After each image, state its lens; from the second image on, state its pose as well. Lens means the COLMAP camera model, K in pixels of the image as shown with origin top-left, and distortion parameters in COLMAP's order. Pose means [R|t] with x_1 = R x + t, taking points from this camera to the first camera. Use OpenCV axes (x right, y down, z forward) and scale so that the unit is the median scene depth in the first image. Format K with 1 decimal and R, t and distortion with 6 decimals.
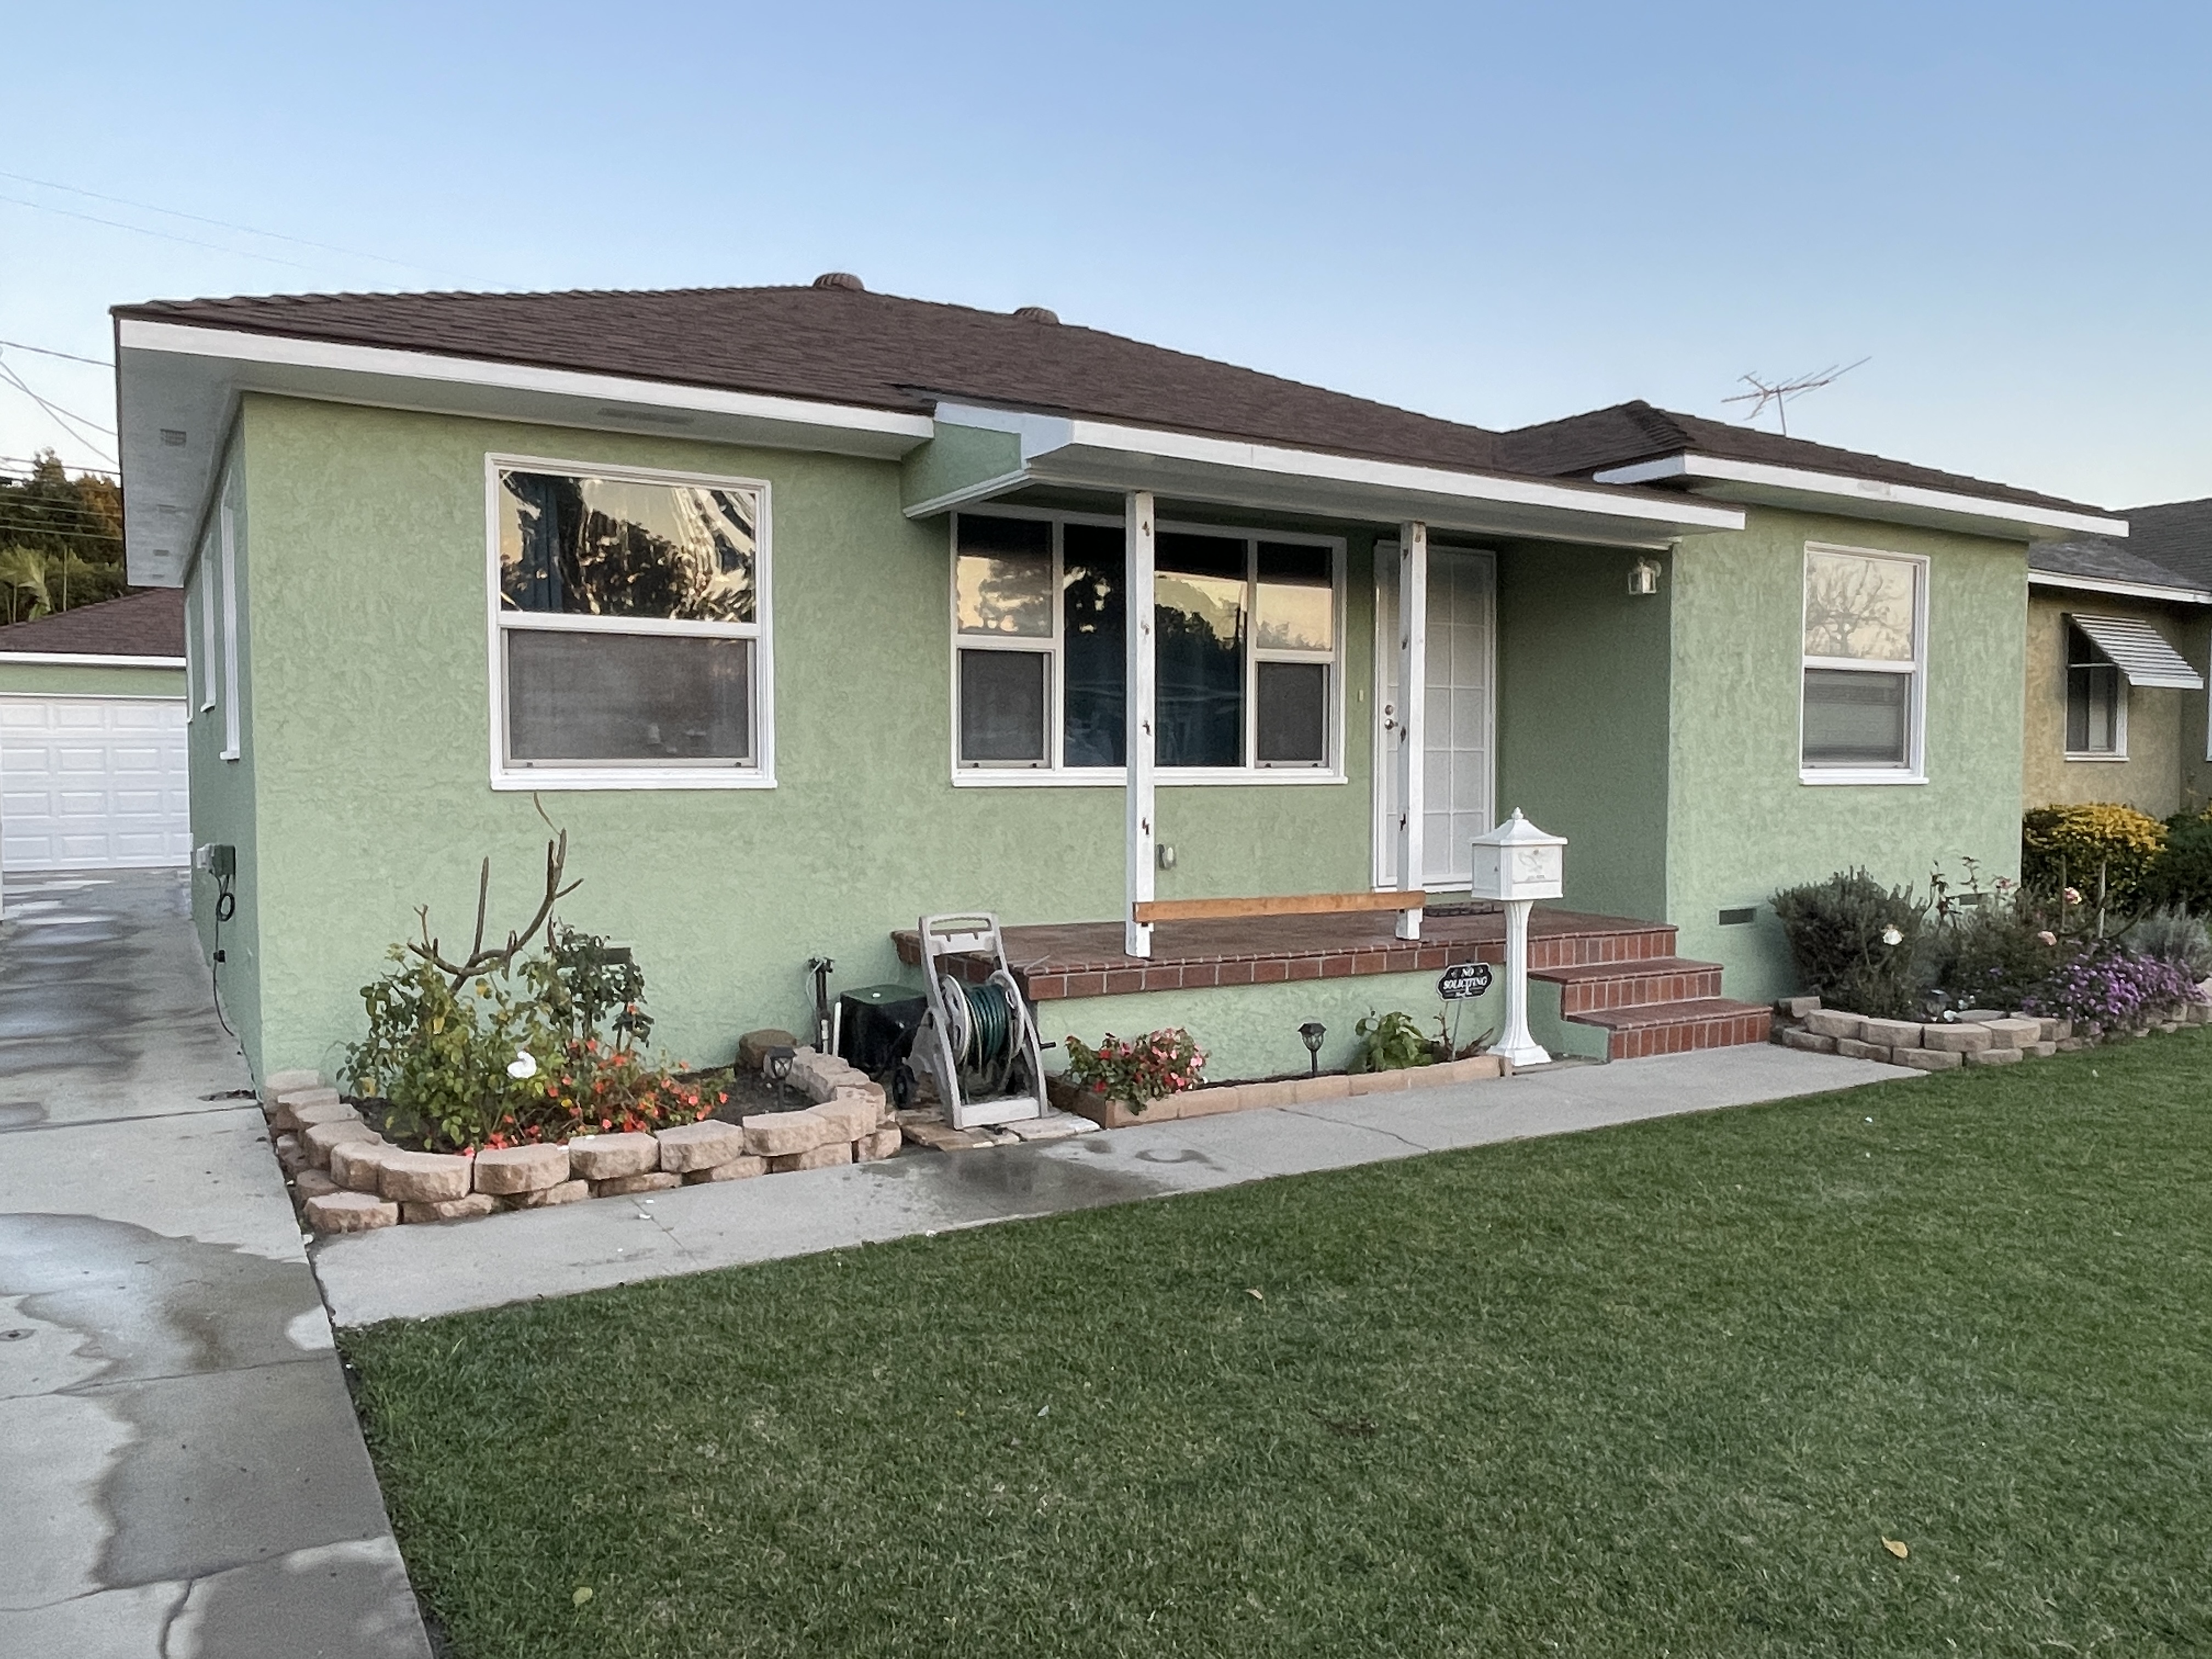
lens RADIAL K [[1620.7, 0, 1106.0], [0, 1620.7, 829.5], [0, 0, 1]] dist [-0.002758, -0.011582]
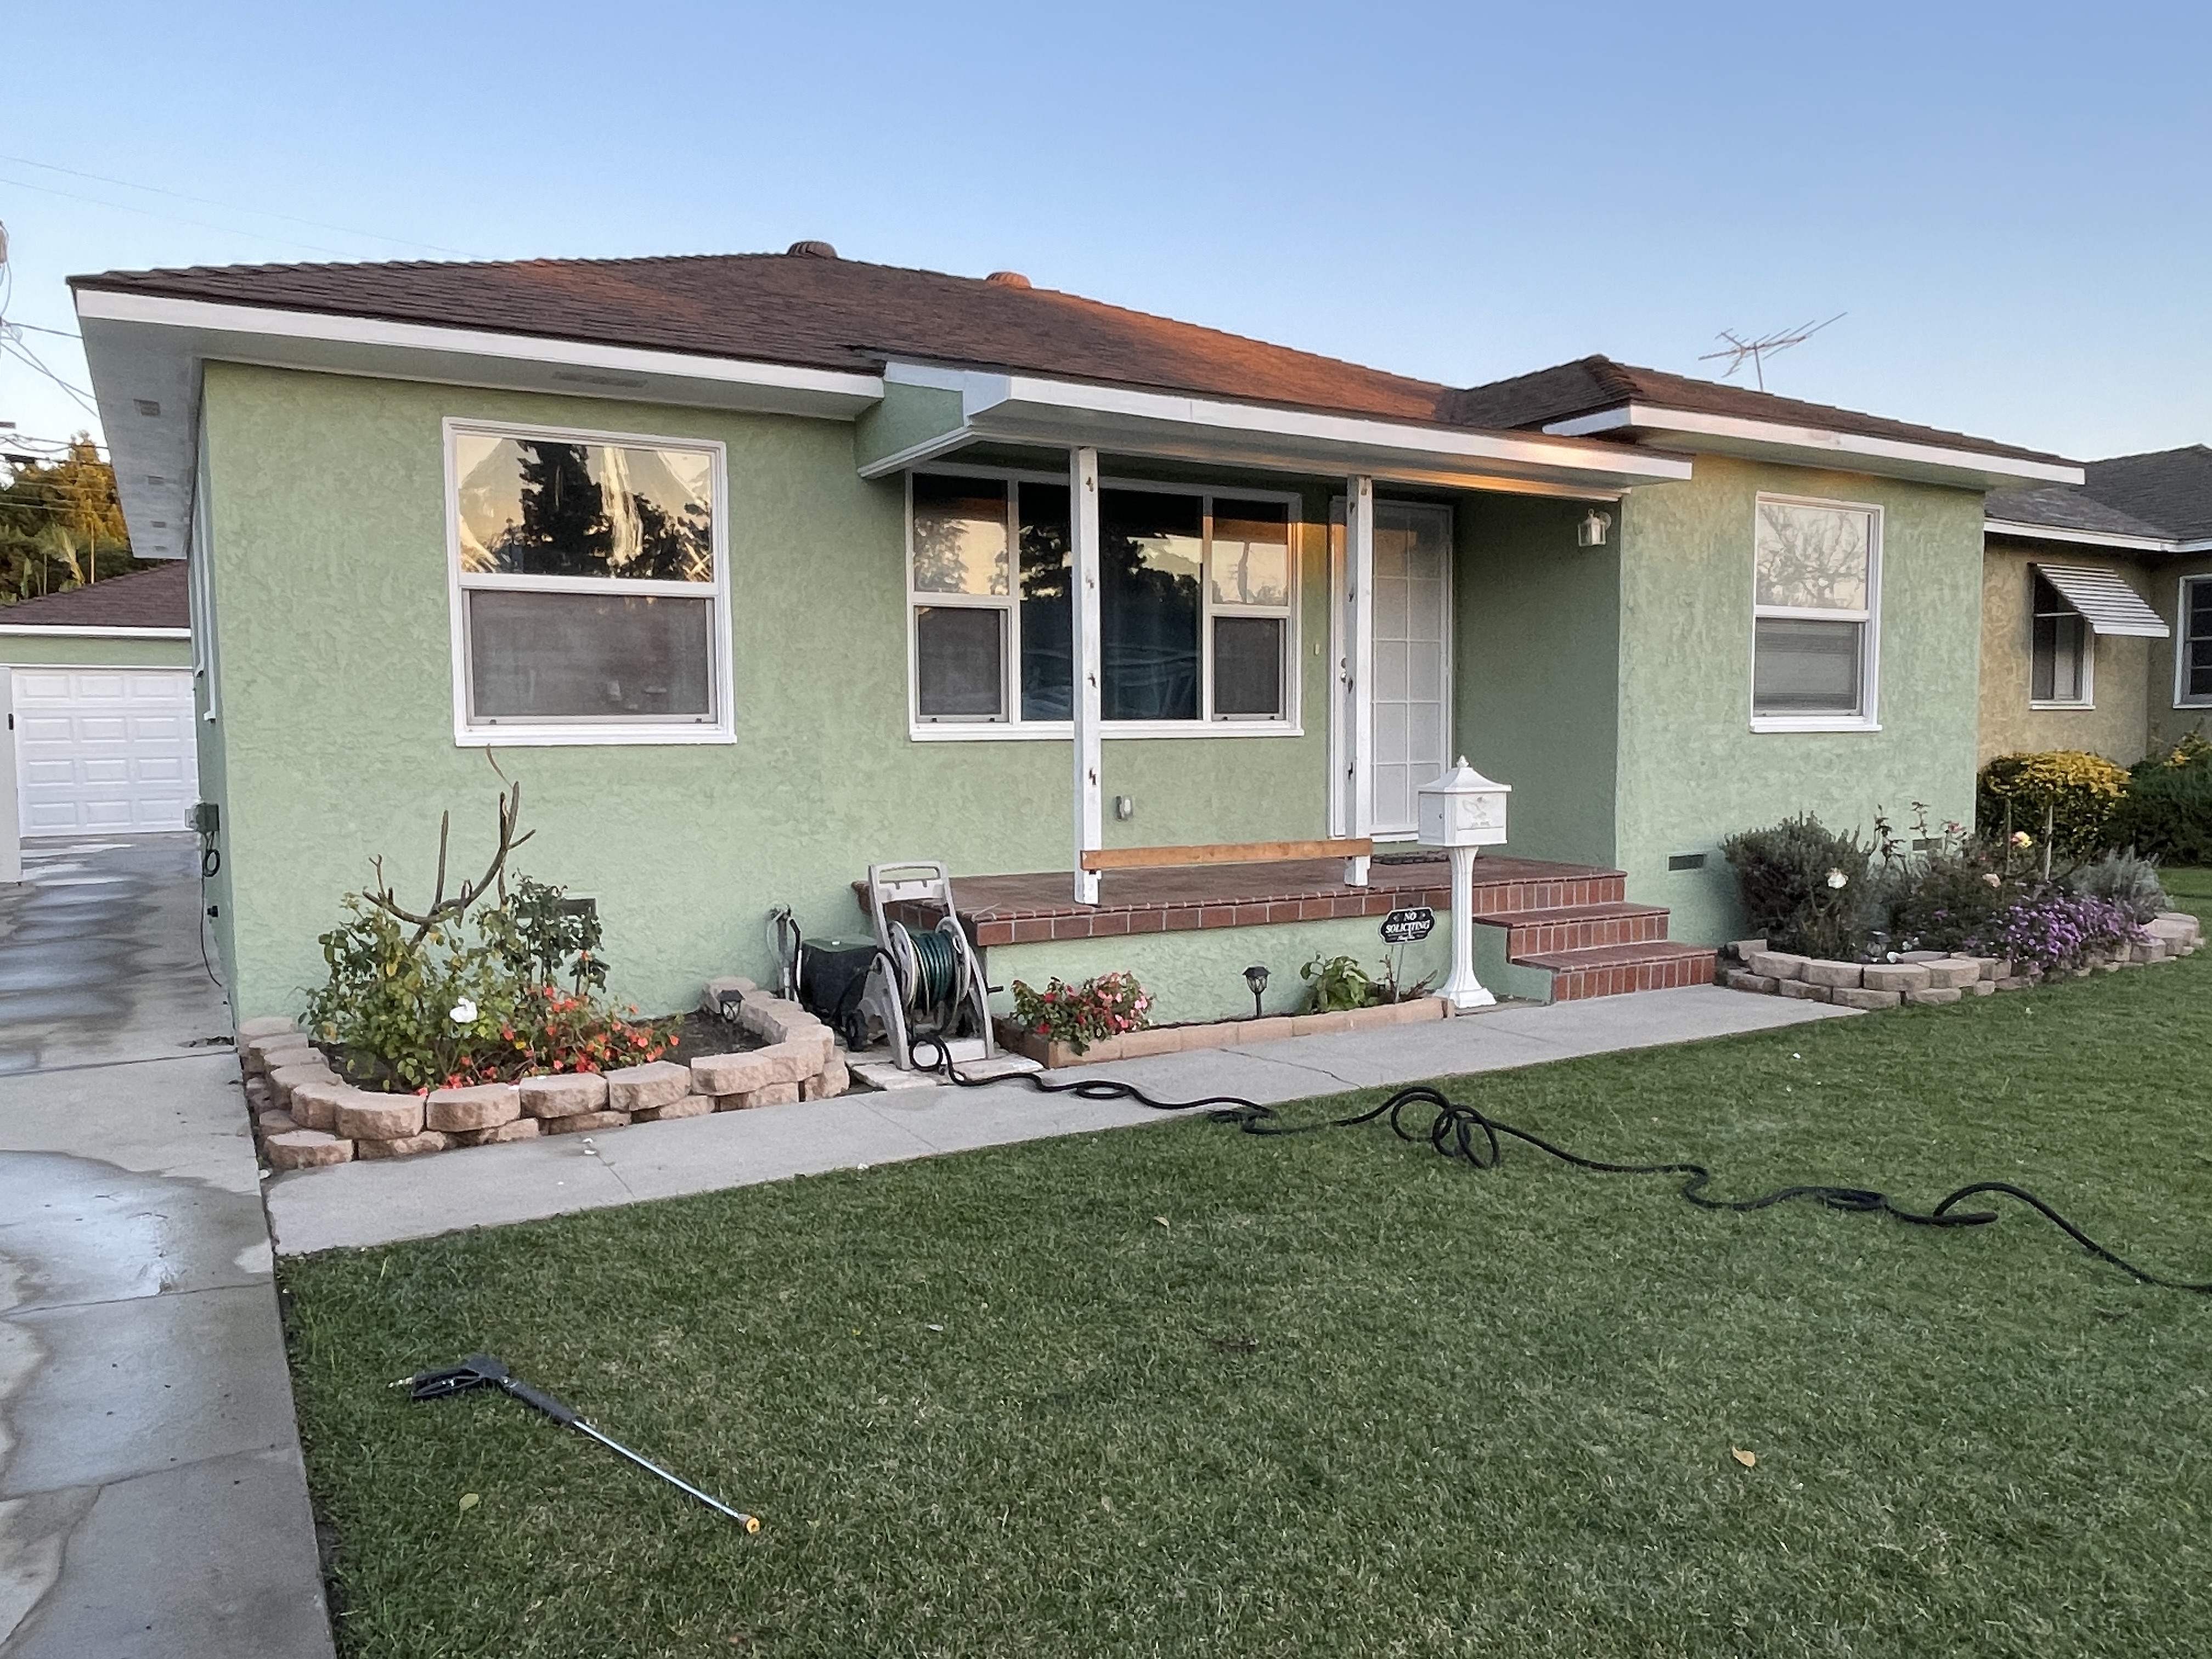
lens RADIAL K [[1575.0, 0, 1085.0], [0, 1575.0, 841.2], [0, 0, 1]] dist [-0.001345, -0.010358]
pose [[0.999767, -0.008490, -0.019855, 0.042204], [0.009101, 0.999482, 0.030881, 0.008801], [0.019582, -0.031054, 0.999326, 0.003043]]
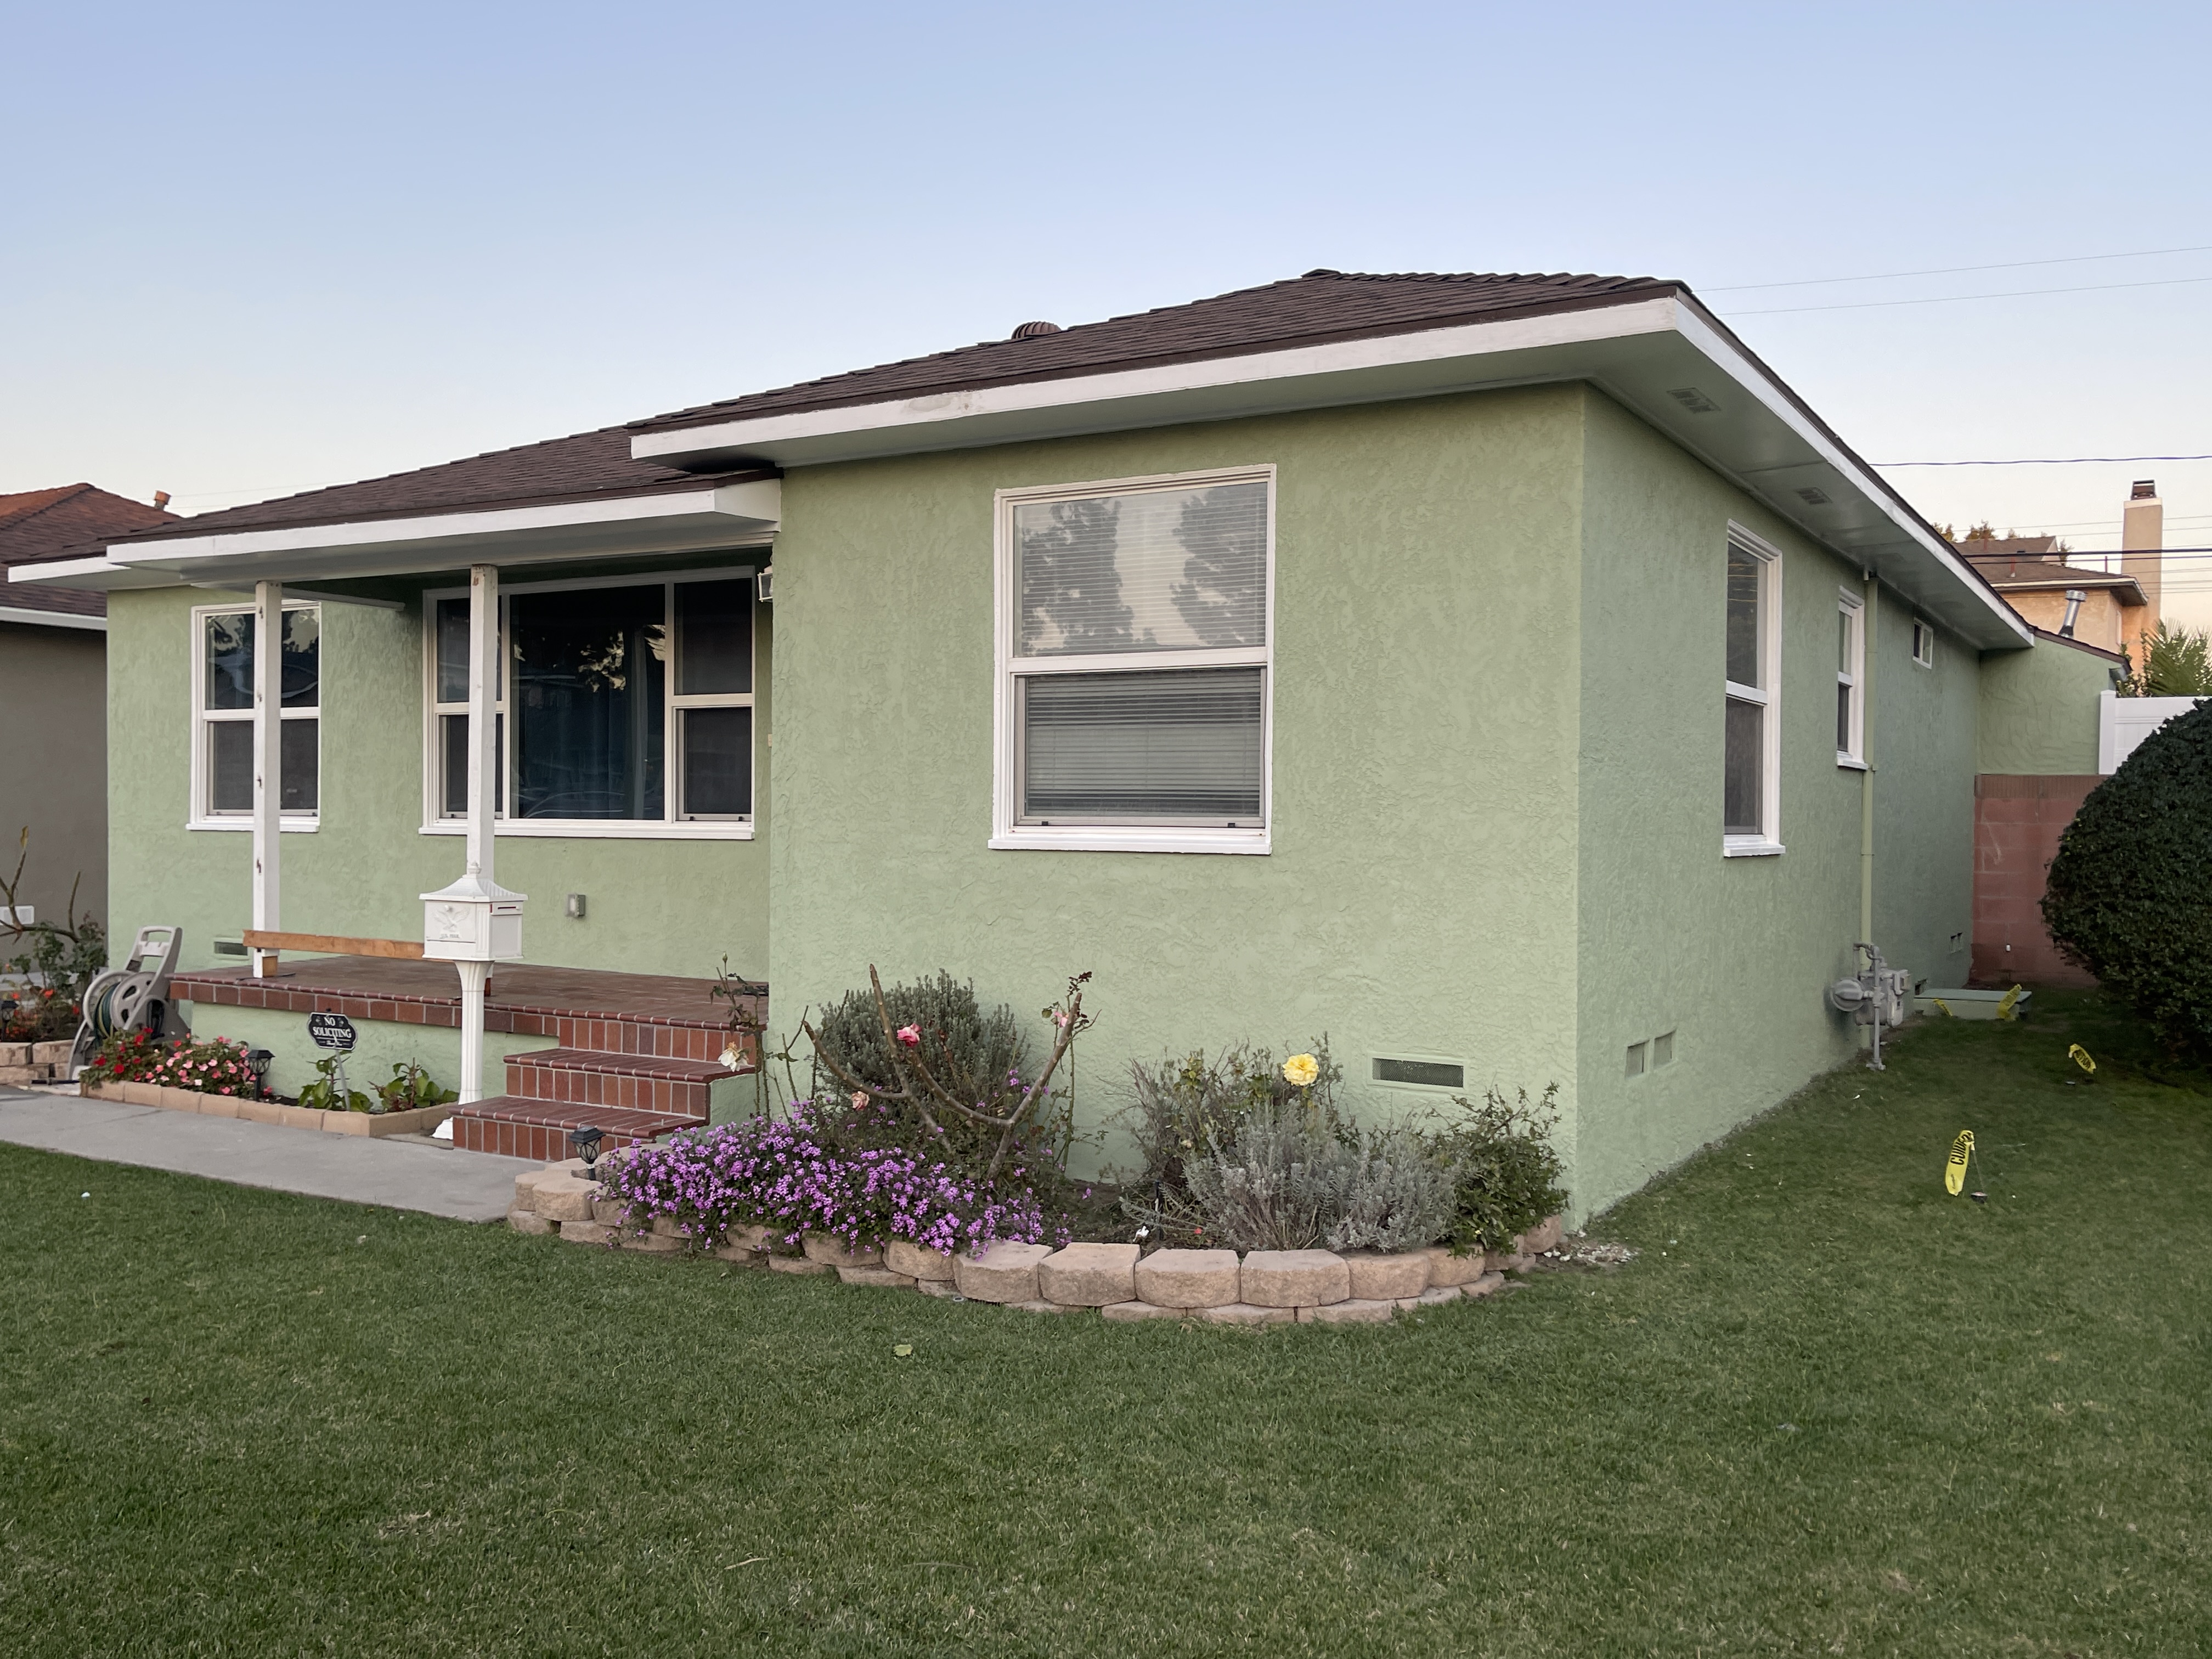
lens RADIAL K [[1851.8, 0, 1106.0], [0, 1851.8, 829.5], [0, 0, 1]] dist [0.067355, -0.094387]
pose [[0.474418, 0.006022, -0.880279, 1.616666], [-0.045953, 0.998783, -0.017933, -0.034274], [0.879099, 0.048959, 0.474117, 0.963486]]
